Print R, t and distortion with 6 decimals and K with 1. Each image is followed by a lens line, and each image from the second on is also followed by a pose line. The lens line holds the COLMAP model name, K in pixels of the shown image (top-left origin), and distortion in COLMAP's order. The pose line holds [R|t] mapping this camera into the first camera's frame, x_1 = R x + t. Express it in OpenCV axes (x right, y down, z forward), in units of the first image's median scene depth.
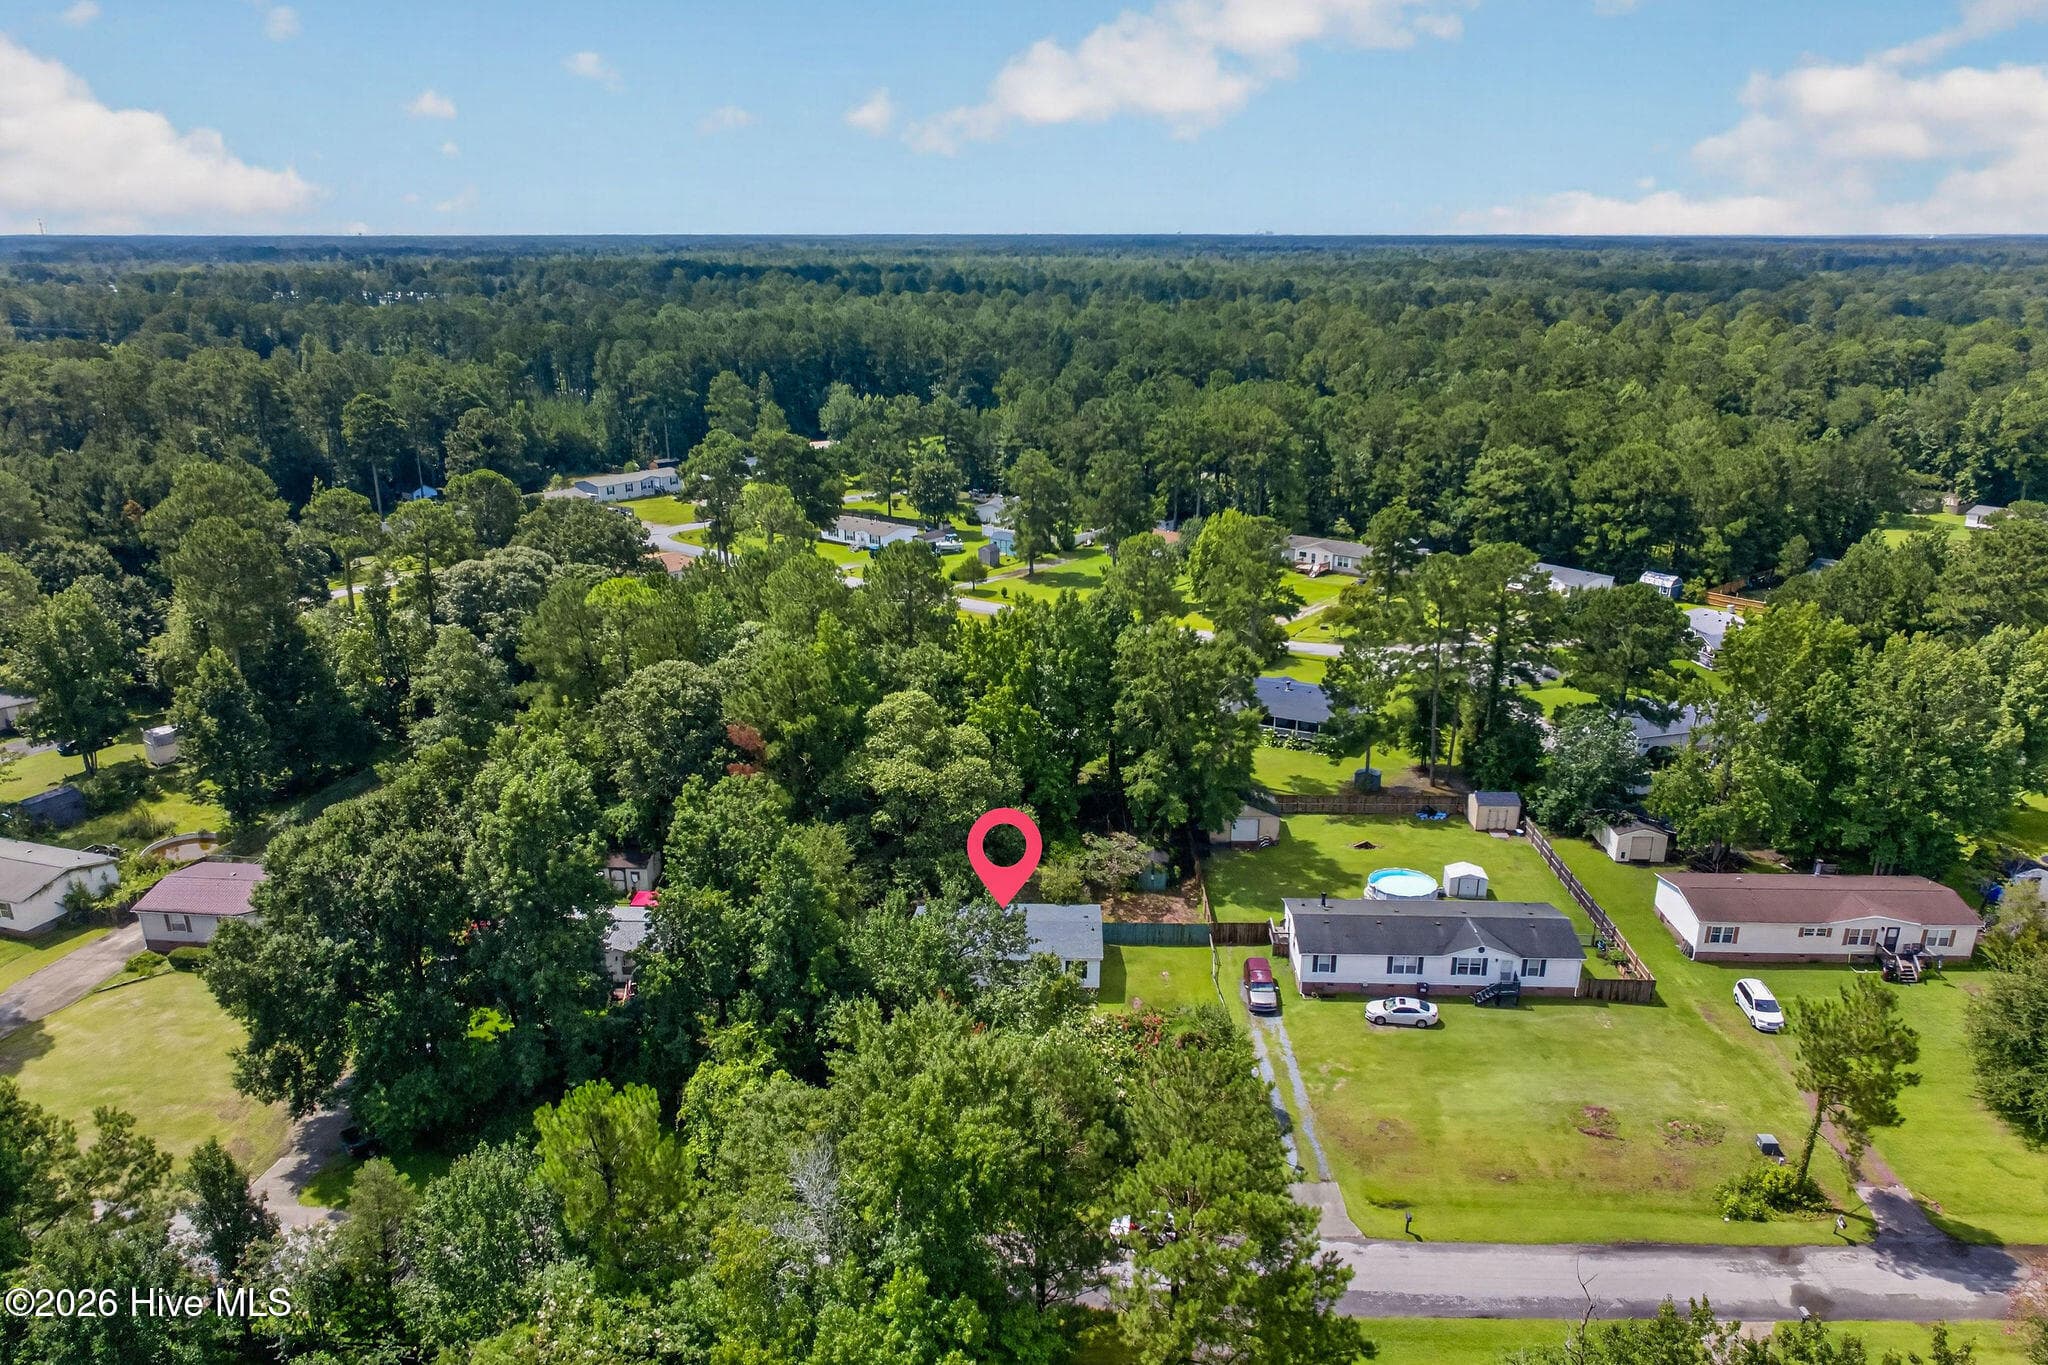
lens RADIAL K [[1456.3, 0, 1024.0], [0, 1456.3, 682.5], [0, 0, 1]] dist [0.005892, -0.020587]
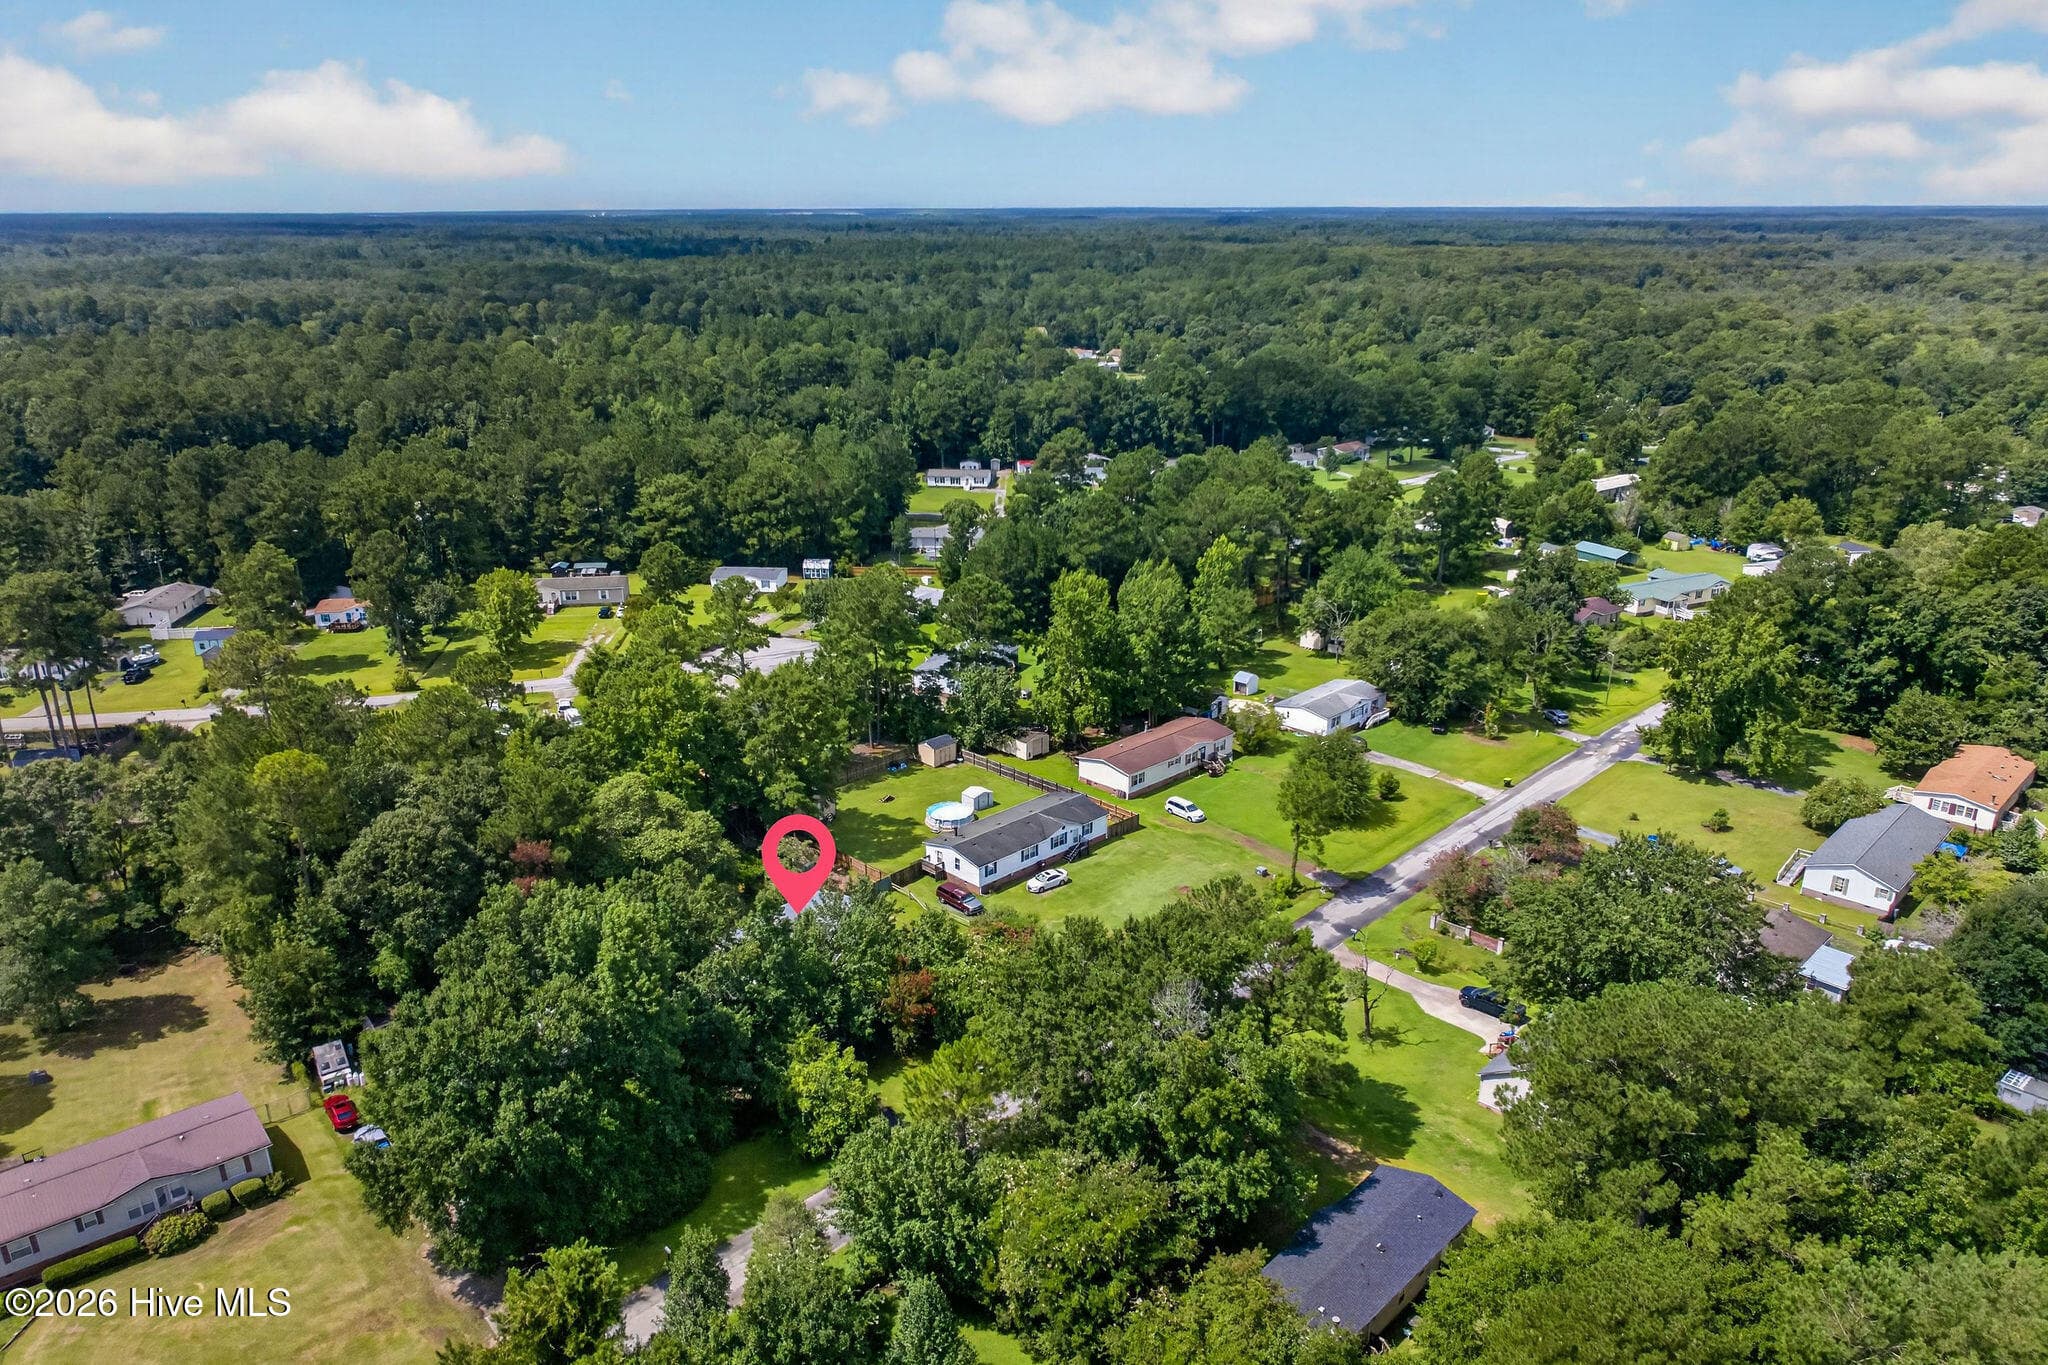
lens RADIAL K [[1432.1, 0, 1013.9], [0, 1432.1, 679.1], [0, 0, 1]] dist [-0.003635, -0.000740]
pose [[0.693236, -0.227365, 0.683907, -0.648294], [0.216475, 0.970806, 0.103317, -0.123712], [-0.687431, 0.076426, 0.722217, -0.067647]]
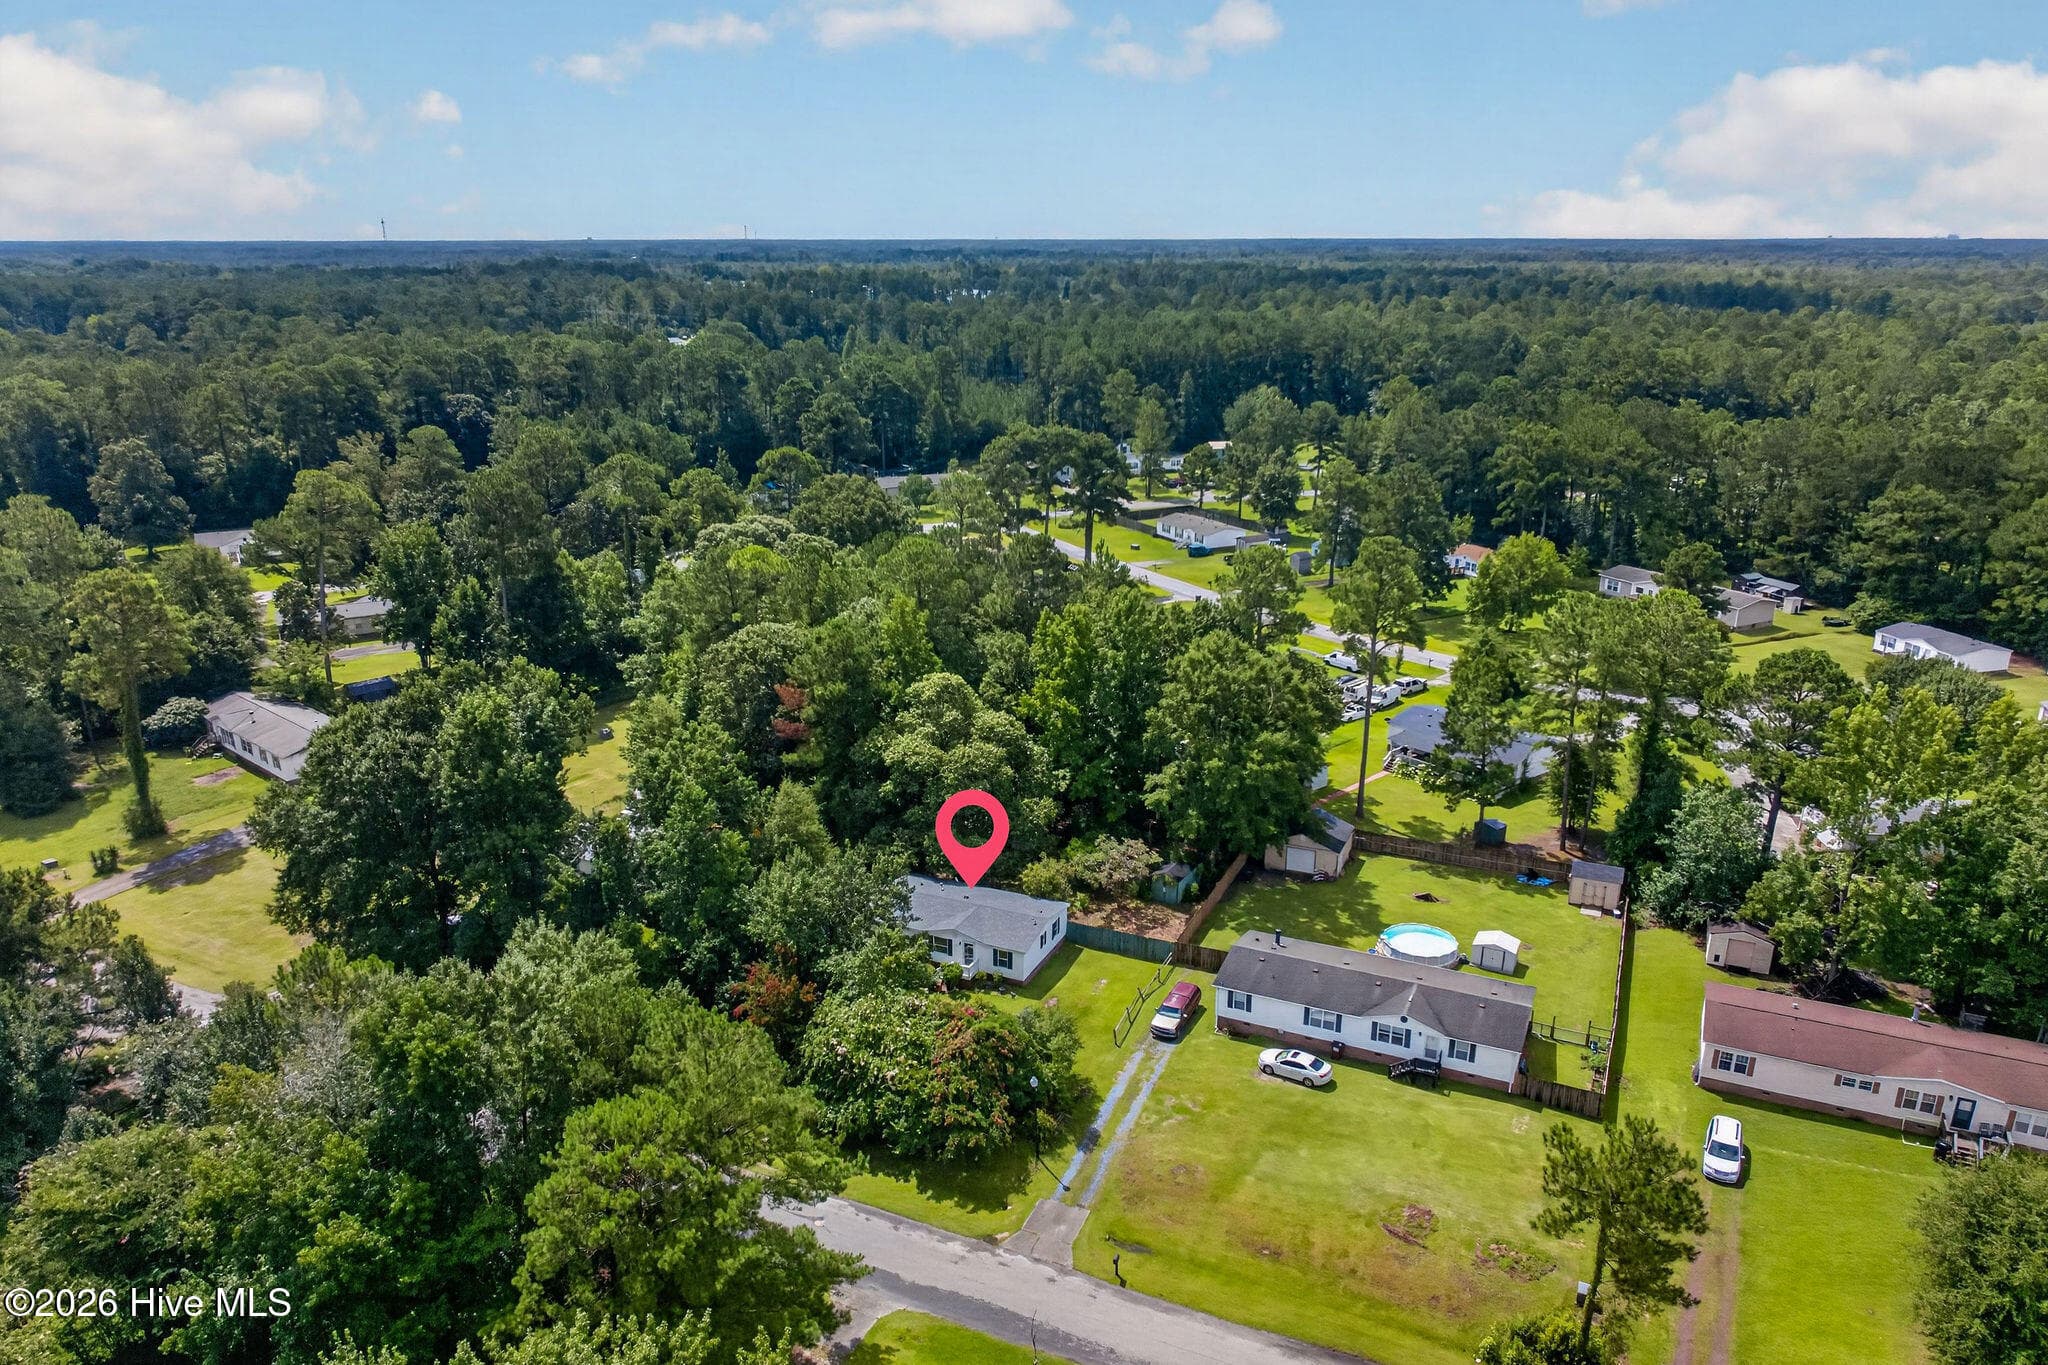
lens RADIAL K [[1432.1, 0, 1013.9], [0, 1432.1, 679.1], [0, 0, 1]] dist [-0.003635, -0.000740]
pose [[0.921884, 0.113644, -0.370425, 0.353094], [-0.113495, 0.993289, 0.022277, -0.018613], [0.370470, 0.021504, 0.928595, 0.062077]]
